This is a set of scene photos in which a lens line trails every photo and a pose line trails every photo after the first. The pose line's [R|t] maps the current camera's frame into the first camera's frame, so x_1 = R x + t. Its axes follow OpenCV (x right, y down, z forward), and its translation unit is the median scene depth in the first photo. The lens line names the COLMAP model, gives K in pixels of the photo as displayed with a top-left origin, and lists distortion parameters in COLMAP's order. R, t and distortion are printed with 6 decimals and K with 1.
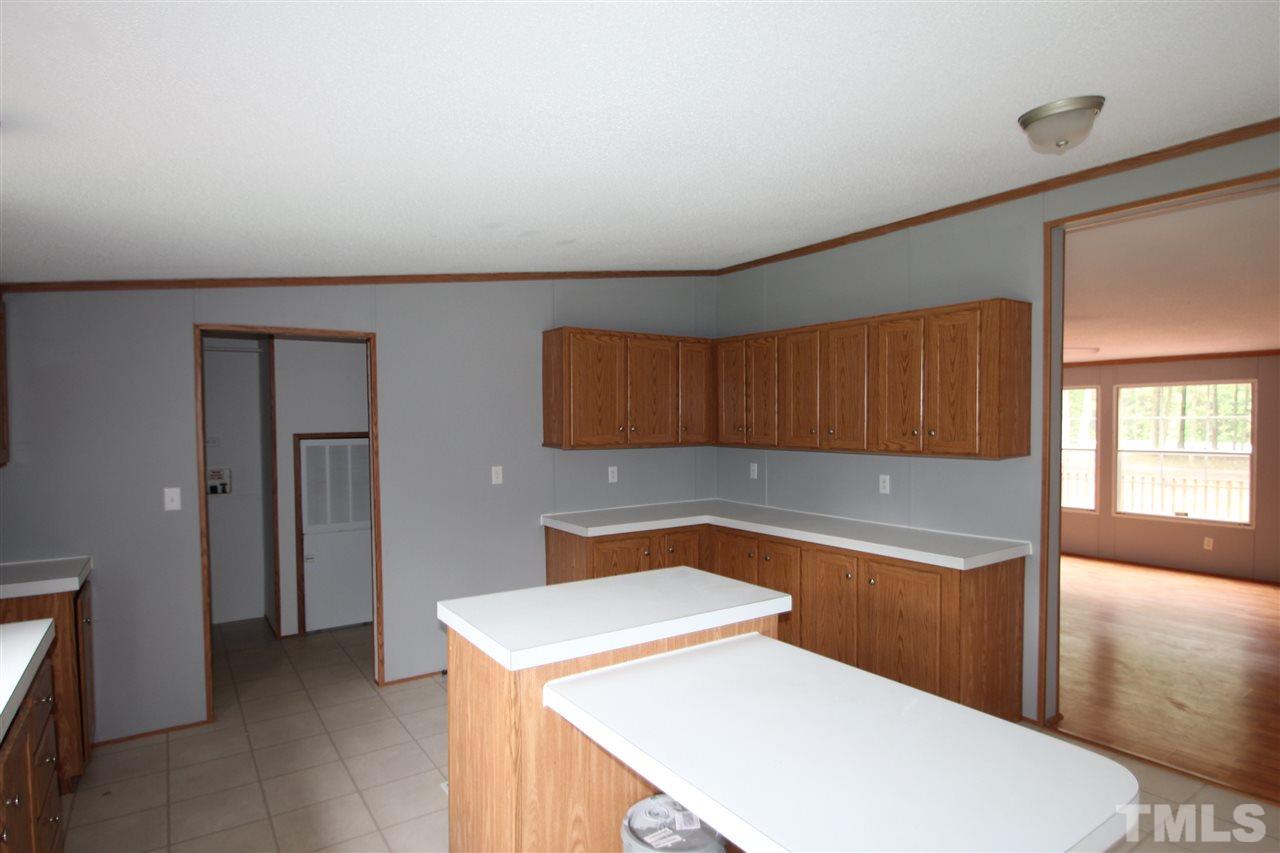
lens RADIAL K [[687.0, 0, 651.5], [0, 687.0, 440.5], [0, 0, 1]] dist [-0.024438, -0.000261]
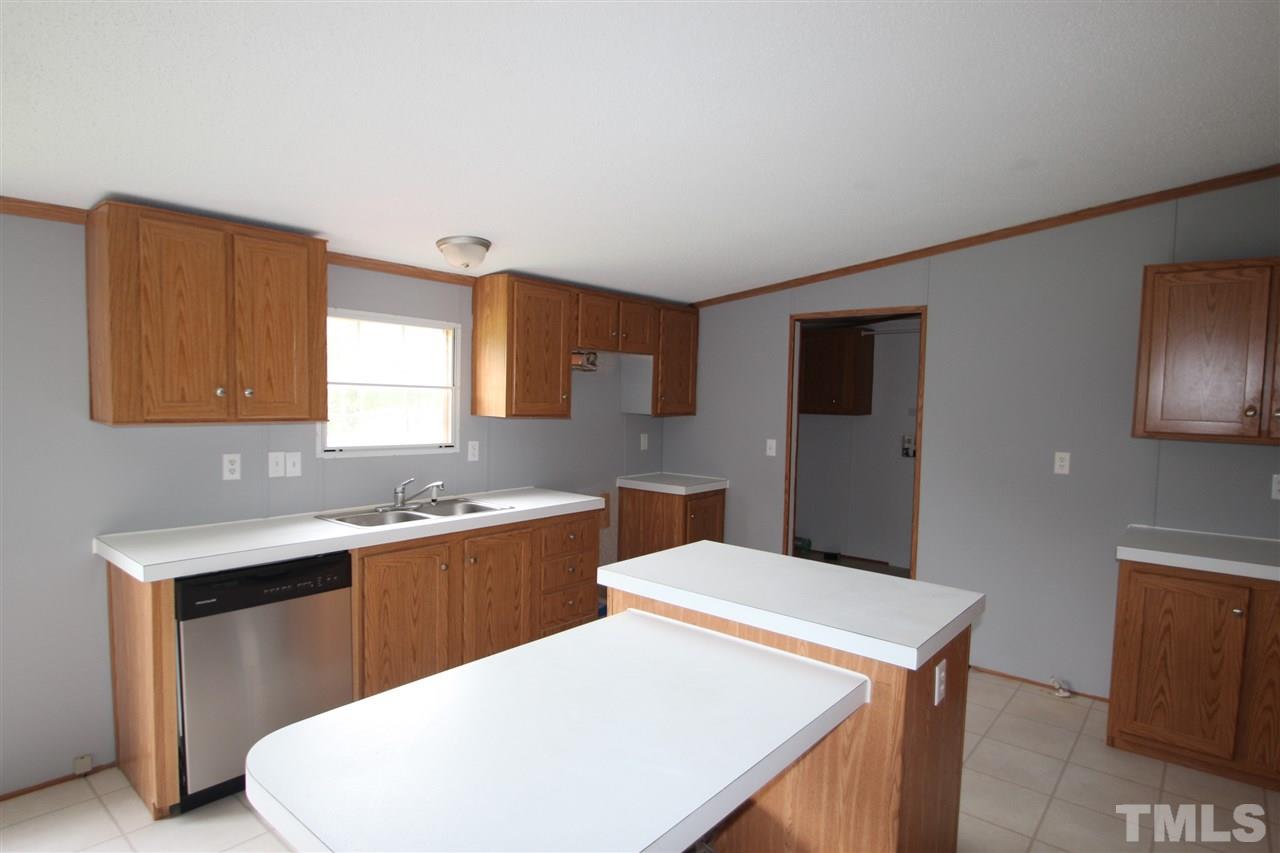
lens RADIAL K [[687.0, 0, 651.5], [0, 687.0, 440.5], [0, 0, 1]] dist [-0.024438, -0.000261]
pose [[0.267841, 0.078258, -0.960280, 0.435070], [-0.051823, 0.996423, 0.066749, -0.005198], [0.962069, 0.031886, 0.270938, 0.321470]]
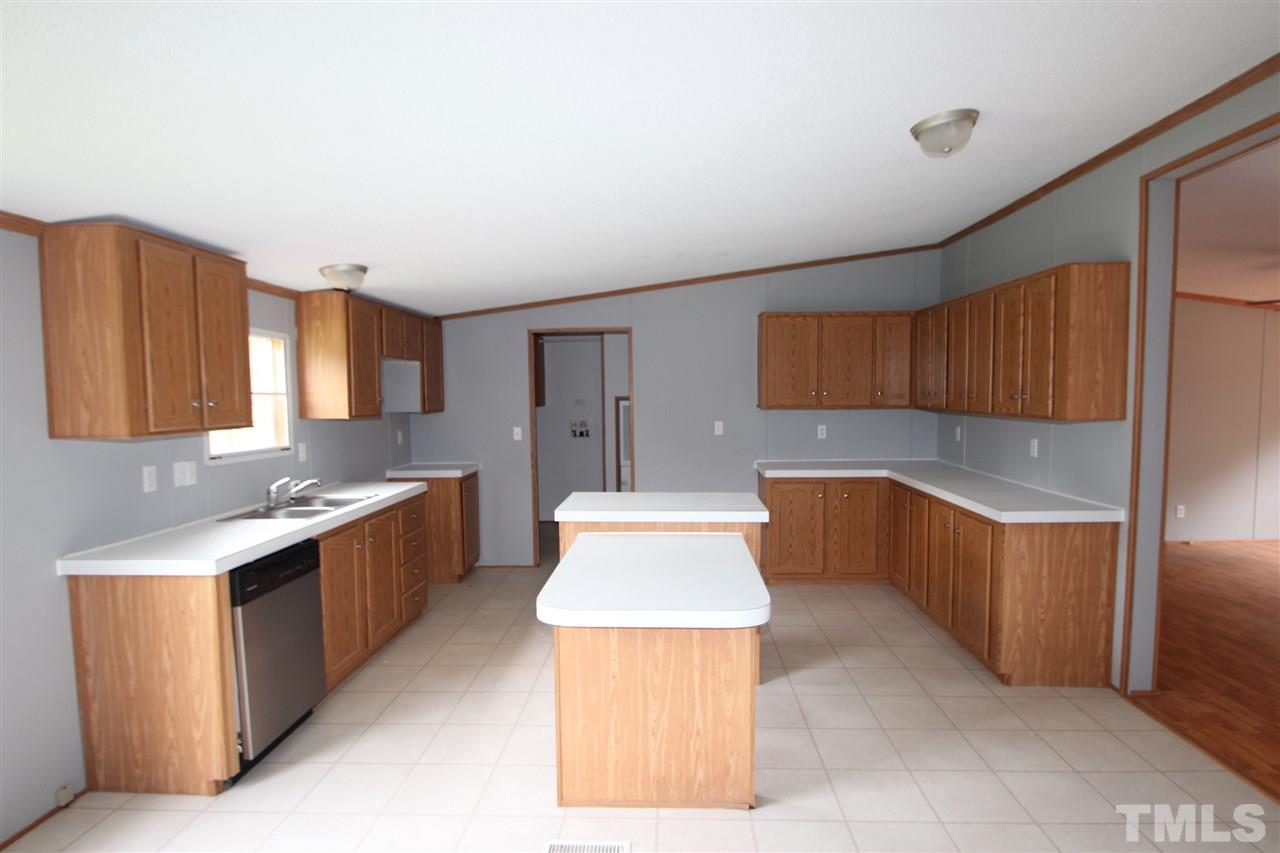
lens RADIAL K [[687.0, 0, 651.5], [0, 687.0, 440.5], [0, 0, 1]] dist [-0.024438, -0.000261]
pose [[0.800045, 0.041672, -0.598491, 0.484575], [-0.013171, 0.998564, 0.051922, 0.007596], [0.599796, -0.033657, 0.799445, -0.146949]]
